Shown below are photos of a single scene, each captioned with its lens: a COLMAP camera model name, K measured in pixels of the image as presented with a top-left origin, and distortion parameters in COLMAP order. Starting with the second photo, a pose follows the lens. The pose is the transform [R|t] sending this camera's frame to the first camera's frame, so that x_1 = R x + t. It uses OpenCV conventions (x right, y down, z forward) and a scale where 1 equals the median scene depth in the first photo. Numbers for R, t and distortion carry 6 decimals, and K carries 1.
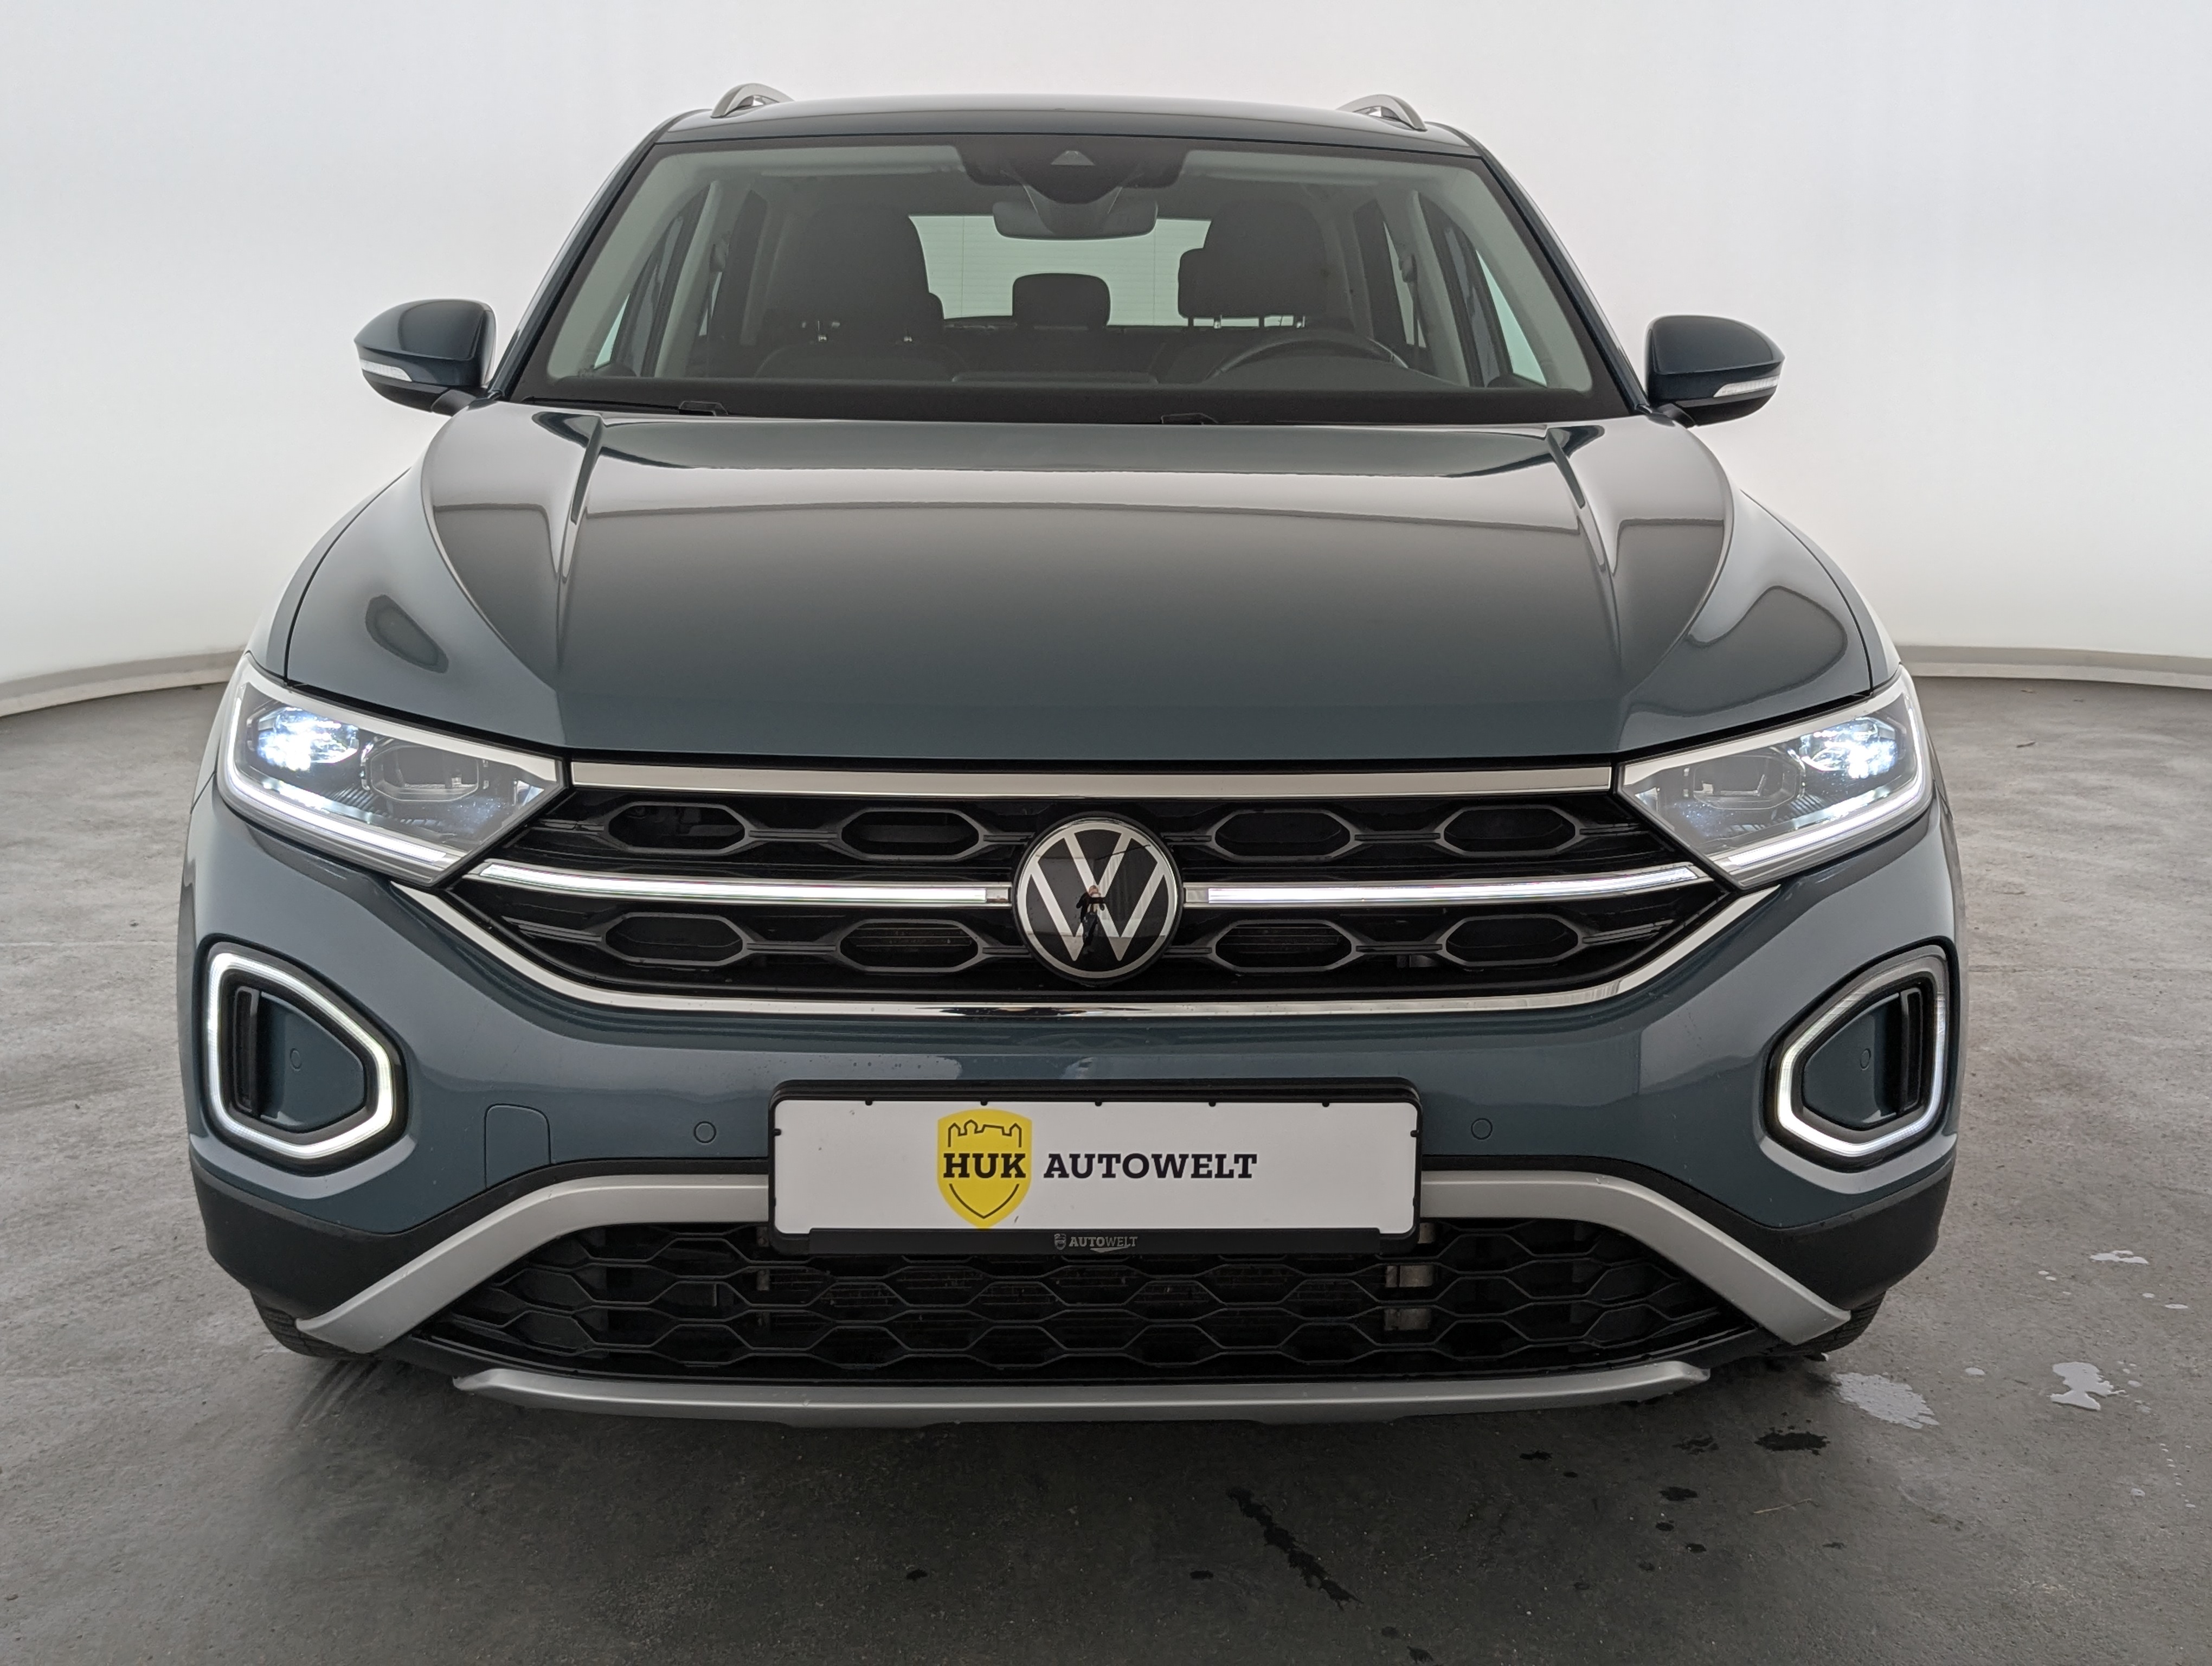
lens RADIAL K [[2396.7, 0, 1100.1], [0, 2396.7, 803.5], [0, 0, 1]] dist [0.033716, 0.000000]
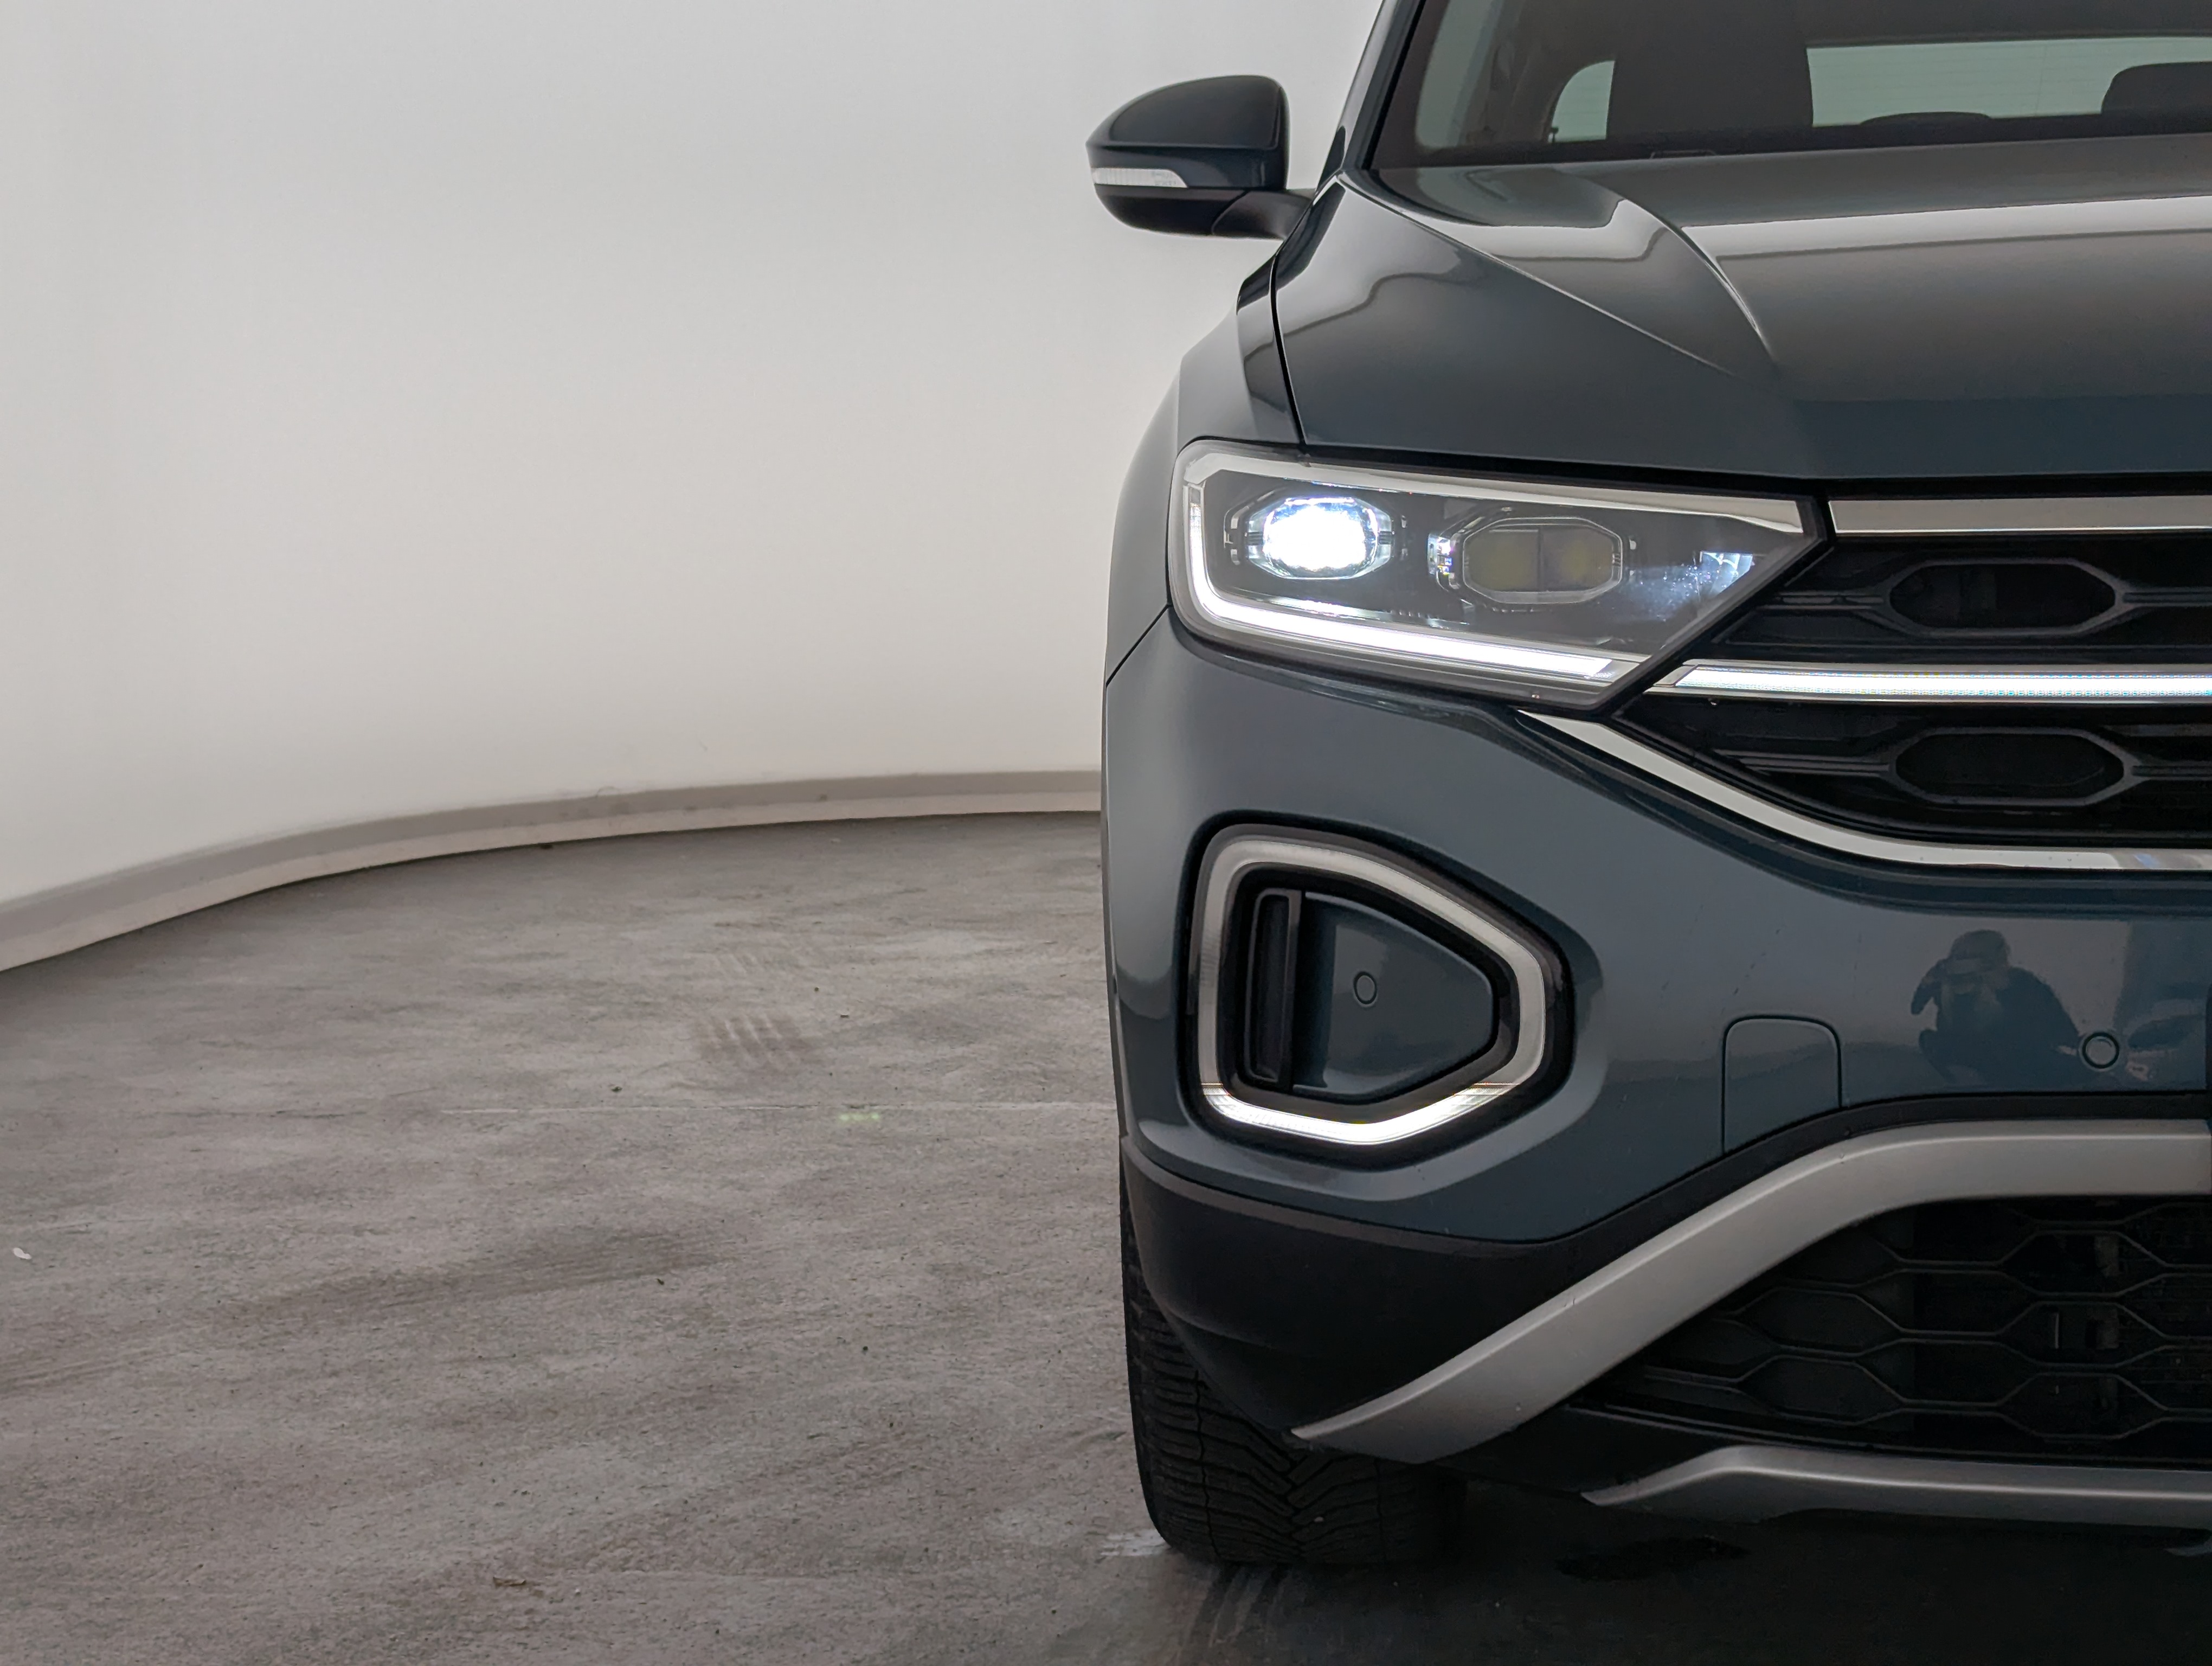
lens RADIAL K [[3504.7, 0, 1123.7], [0, 3504.7, 835.7], [0, 0, 1]] dist [0.004532, 0.000000]
pose [[0.988546, -0.018019, -0.149844, -0.268552], [0.006671, 0.997094, -0.075887, 0.143273], [0.150775, 0.074018, 0.985793, 0.047549]]
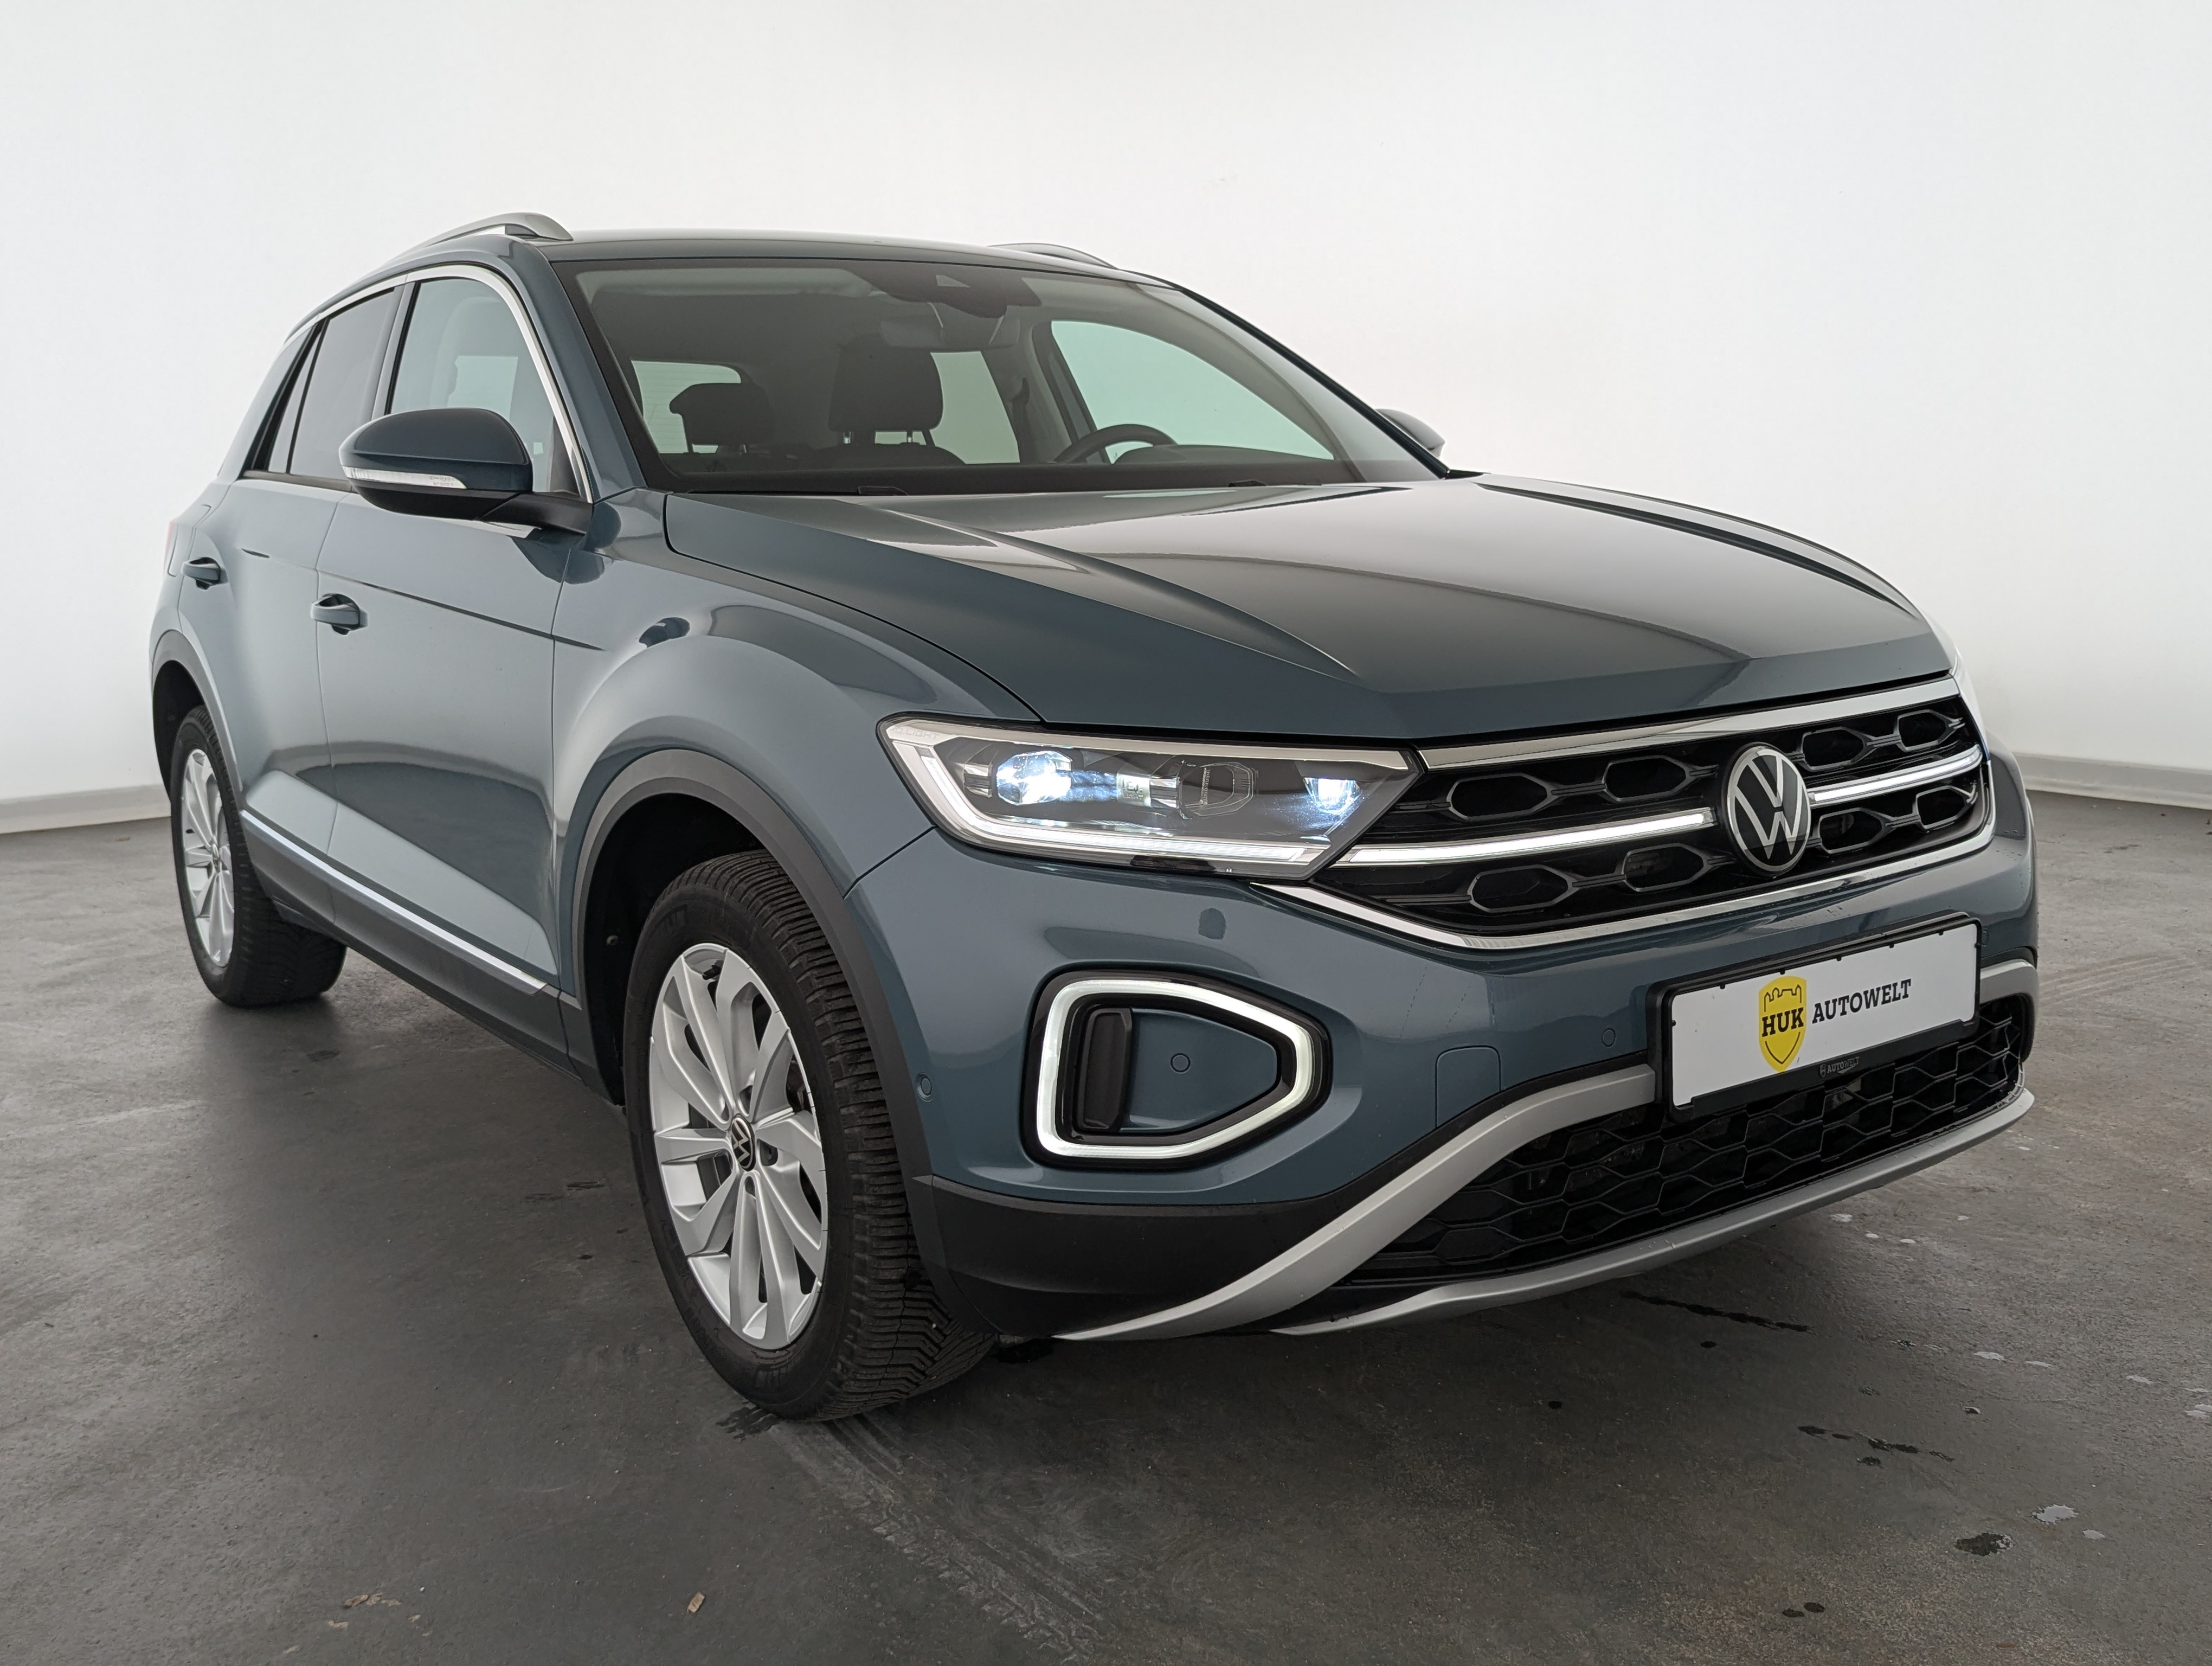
lens RADIAL K [[2086.1, 0, 1103.3], [0, 2086.1, 840.9], [0, 0, 1]] dist [0.047954, 0.000000]
pose [[0.821302, -0.126740, 0.556238, -0.907042], [0.136771, 0.990319, 0.023699, -0.018867], [-0.553857, 0.056613, 0.830685, 0.257618]]
